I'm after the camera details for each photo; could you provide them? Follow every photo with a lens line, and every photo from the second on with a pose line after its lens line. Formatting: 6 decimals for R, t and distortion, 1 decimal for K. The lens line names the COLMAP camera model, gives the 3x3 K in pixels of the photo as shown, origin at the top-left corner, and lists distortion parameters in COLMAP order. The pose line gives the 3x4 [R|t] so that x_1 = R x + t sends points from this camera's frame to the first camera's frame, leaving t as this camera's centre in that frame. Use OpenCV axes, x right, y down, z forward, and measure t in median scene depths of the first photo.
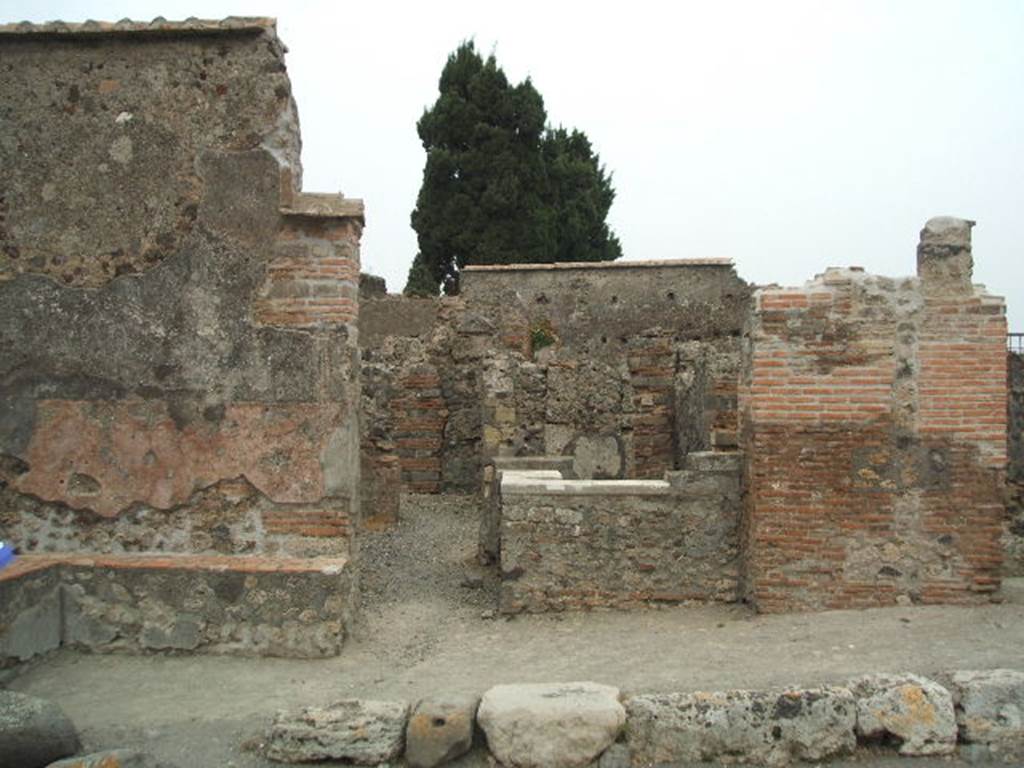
lens RADIAL K [[1210.1, 0, 511.3], [0, 1210.1, 345.2], [0, 0, 1]] dist [-0.209818, 0.040420]
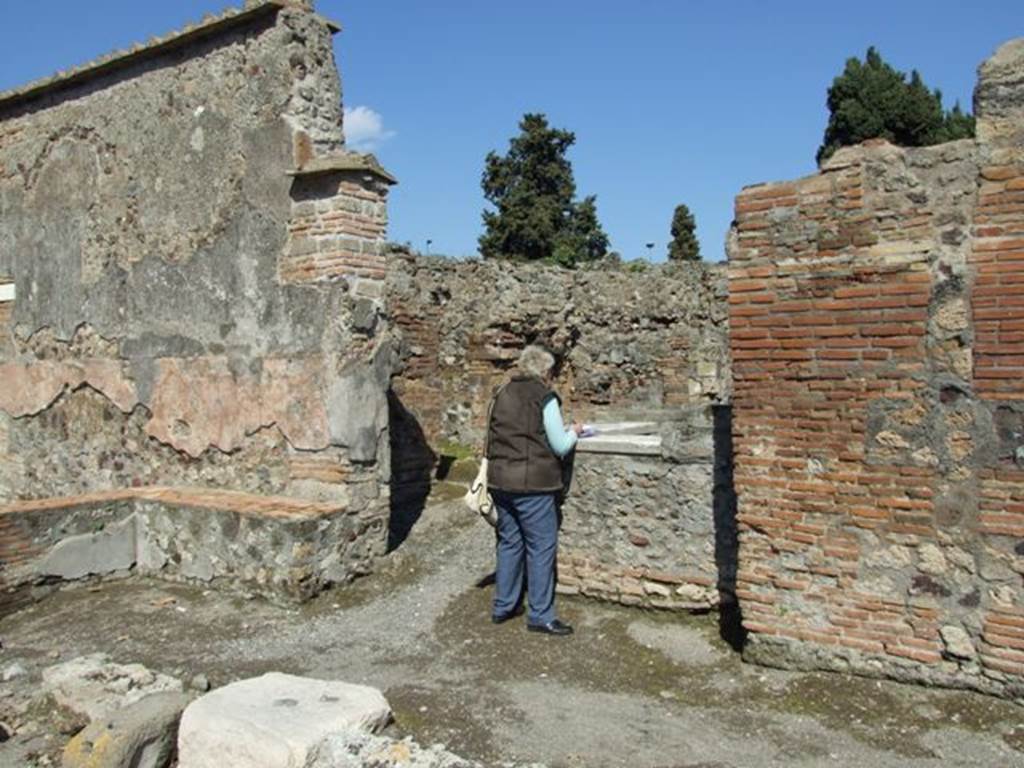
lens RADIAL K [[838.6, 0, 537.3], [0, 838.6, 368.7], [0, 0, 1]] dist [-0.052885, 0.015630]
pose [[0.861019, -0.012647, -0.508415, 0.351608], [0.034188, 0.998869, 0.033053, 0.043177], [0.507422, -0.045841, 0.860477, 0.462306]]
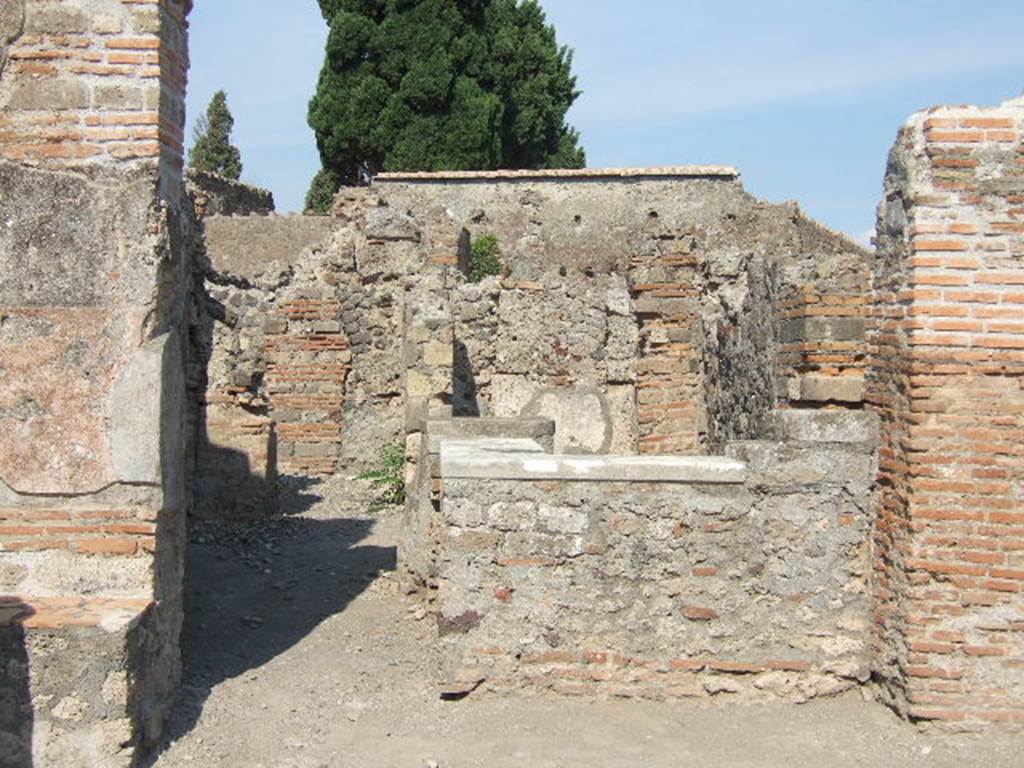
lens RADIAL K [[1442.3, 0, 512.0], [0, 1442.3, 384.0], [0, 0, 1]] dist [-0.037263, 0.023790]
pose [[0.998350, 0.013687, 0.055772, -0.013558], [-0.016984, 0.998110, 0.059063, 0.040857], [-0.054858, -0.059912, 0.996695, 0.341882]]
